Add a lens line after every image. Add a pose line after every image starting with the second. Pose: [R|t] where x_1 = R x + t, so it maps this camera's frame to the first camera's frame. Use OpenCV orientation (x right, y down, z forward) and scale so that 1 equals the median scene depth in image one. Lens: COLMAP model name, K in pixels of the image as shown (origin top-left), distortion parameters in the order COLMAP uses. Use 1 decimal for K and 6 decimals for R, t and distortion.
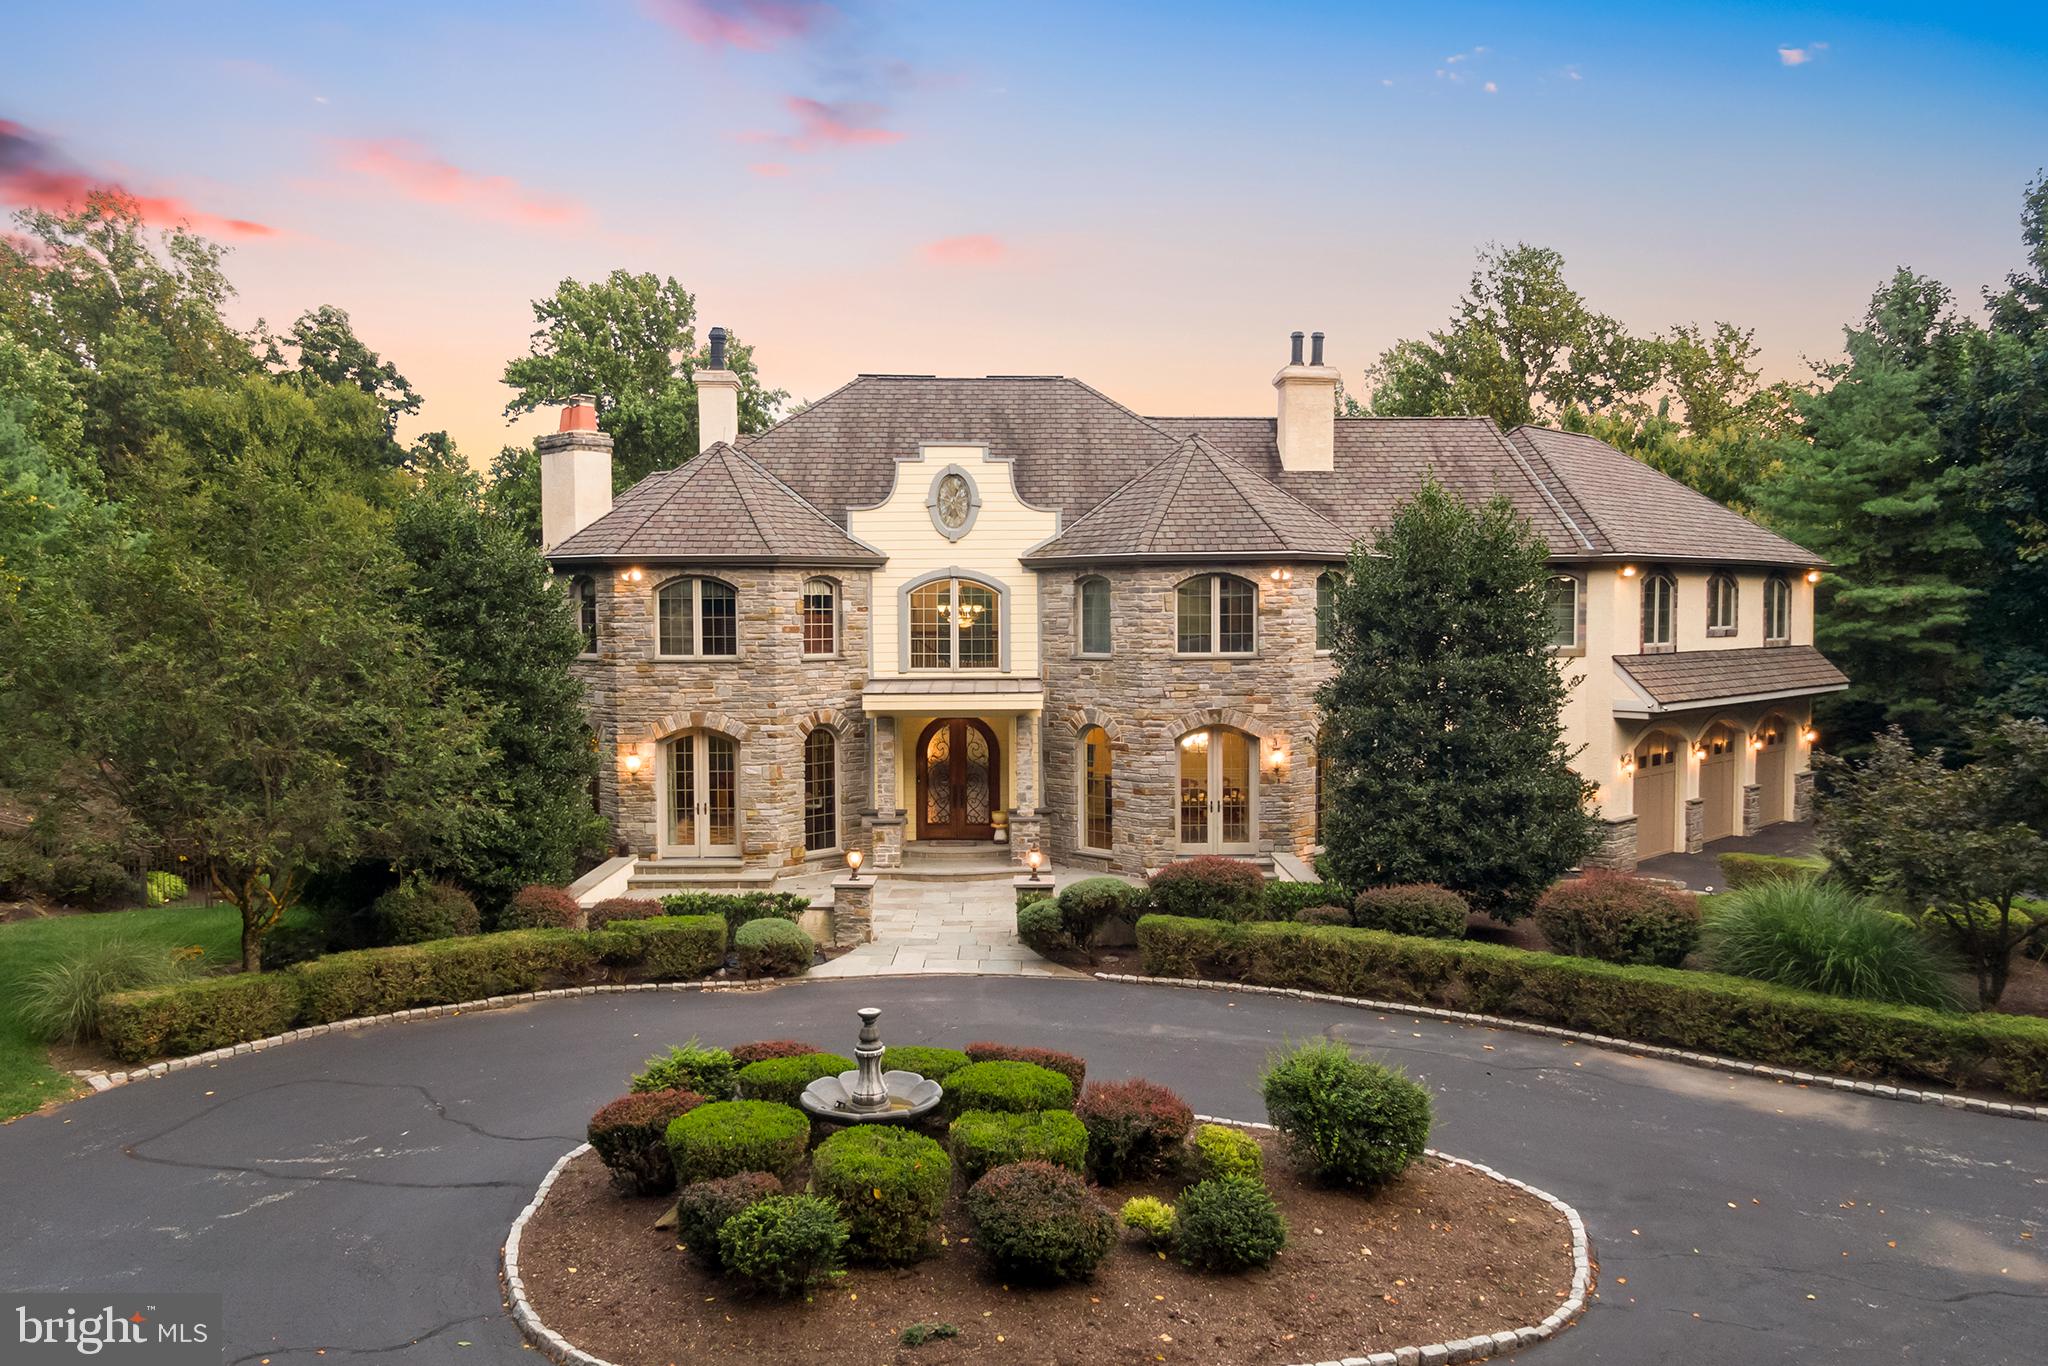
lens RADIAL K [[1506.5, 0, 1024.0], [0, 1506.5, 683.0], [0, 0, 1]] dist [0.001900, -0.000353]
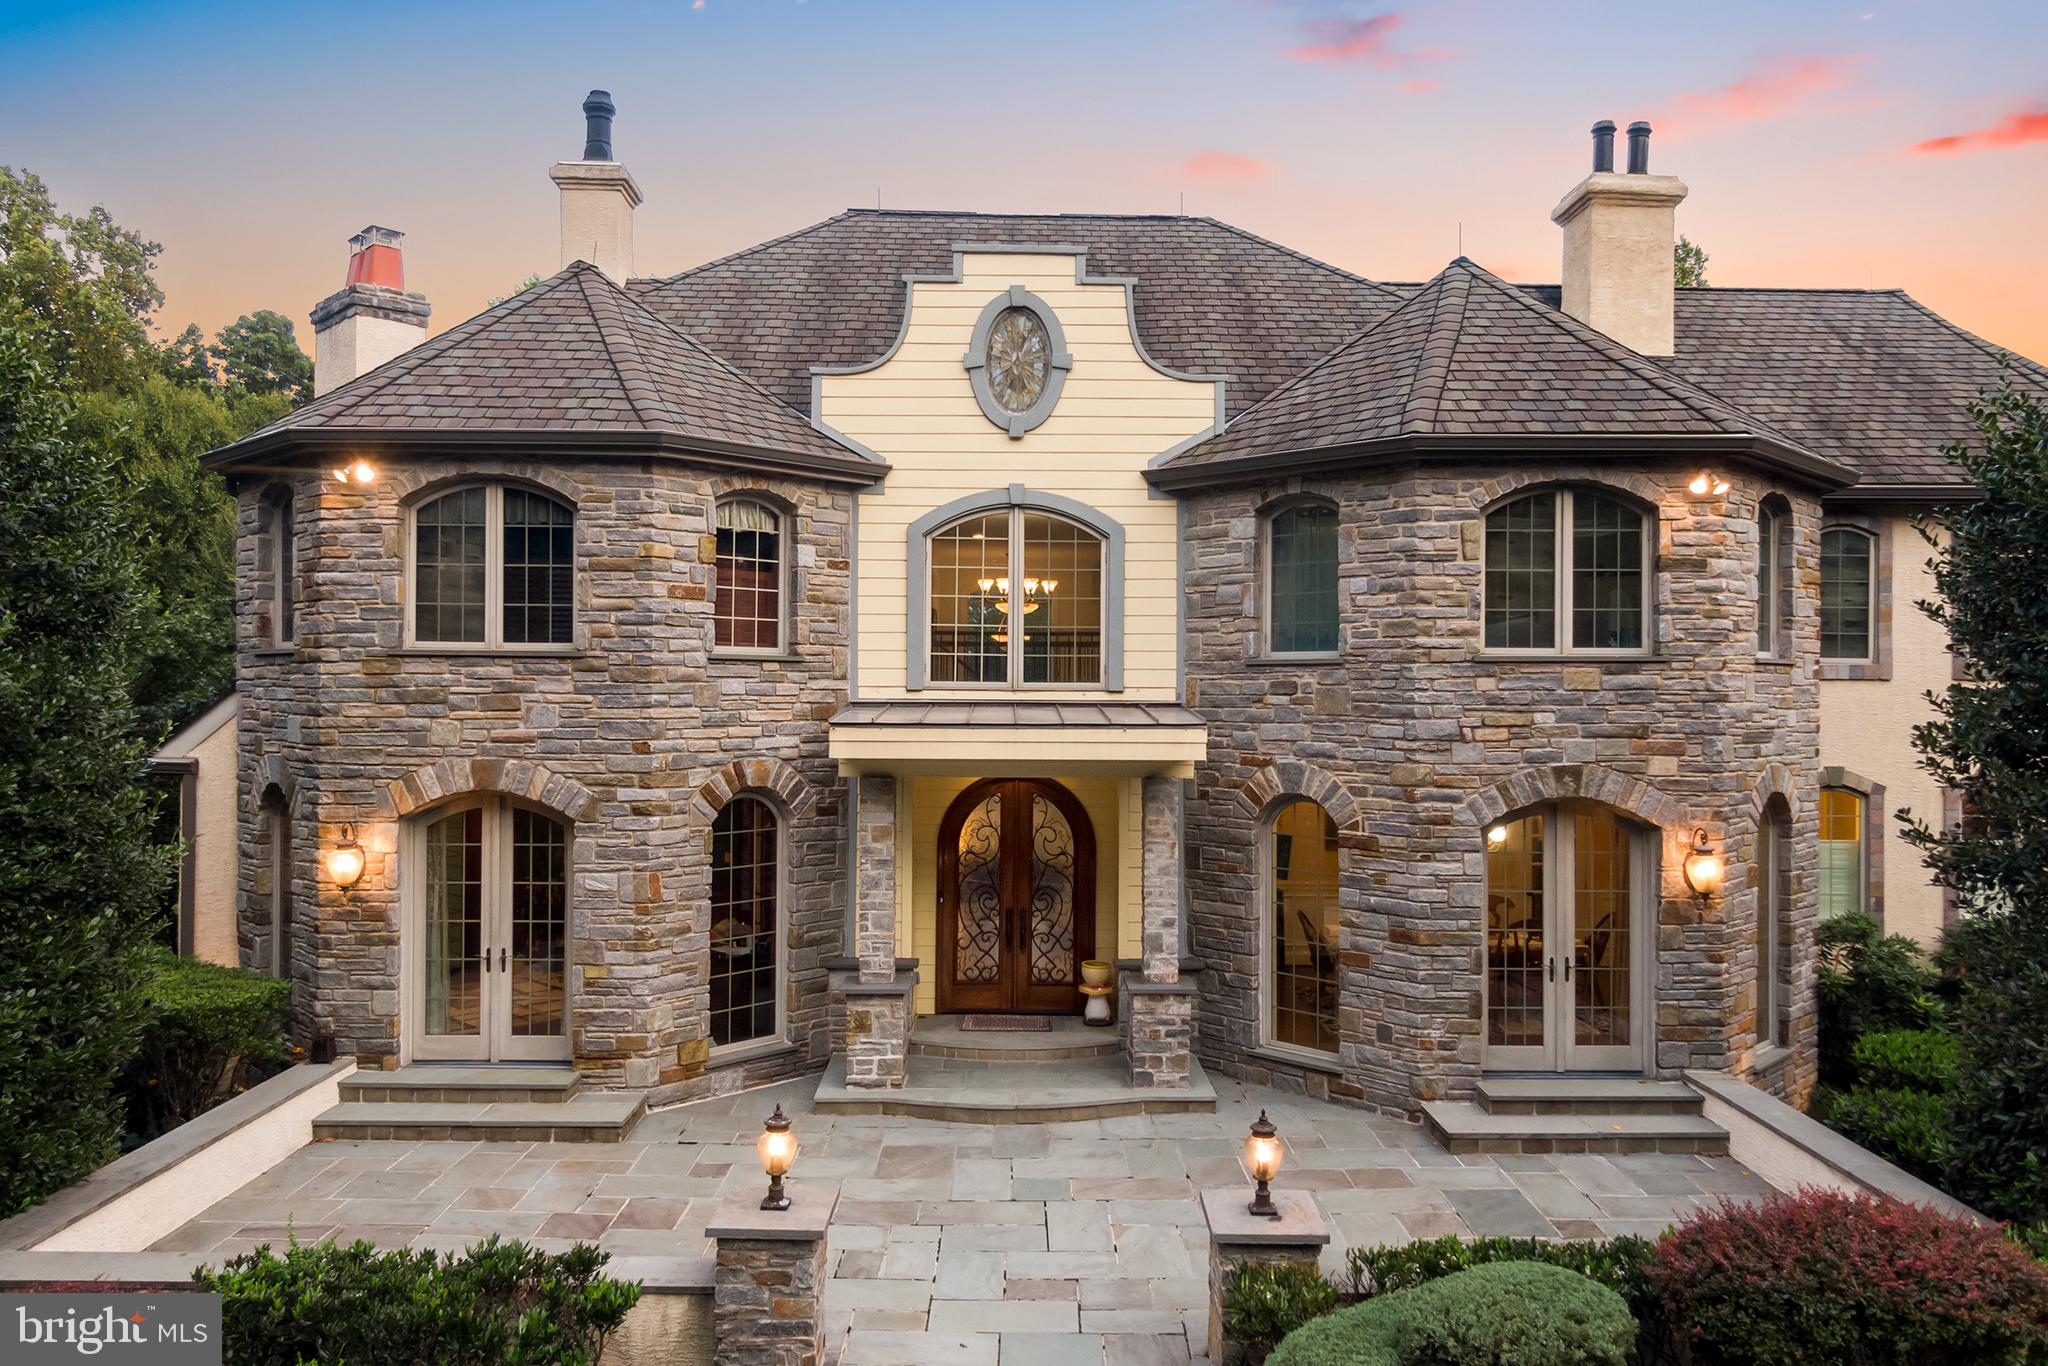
lens RADIAL K [[1408.4, 0, 1024.0], [0, 1408.4, 683.0], [0, 0, 1]] dist [0.006763, 0.000695]
pose [[0.999932, 0.011574, -0.001701, -0.043907], [-0.011651, 0.998378, -0.055725, 0.017699], [0.001053, 0.055741, 0.998445, 0.540549]]
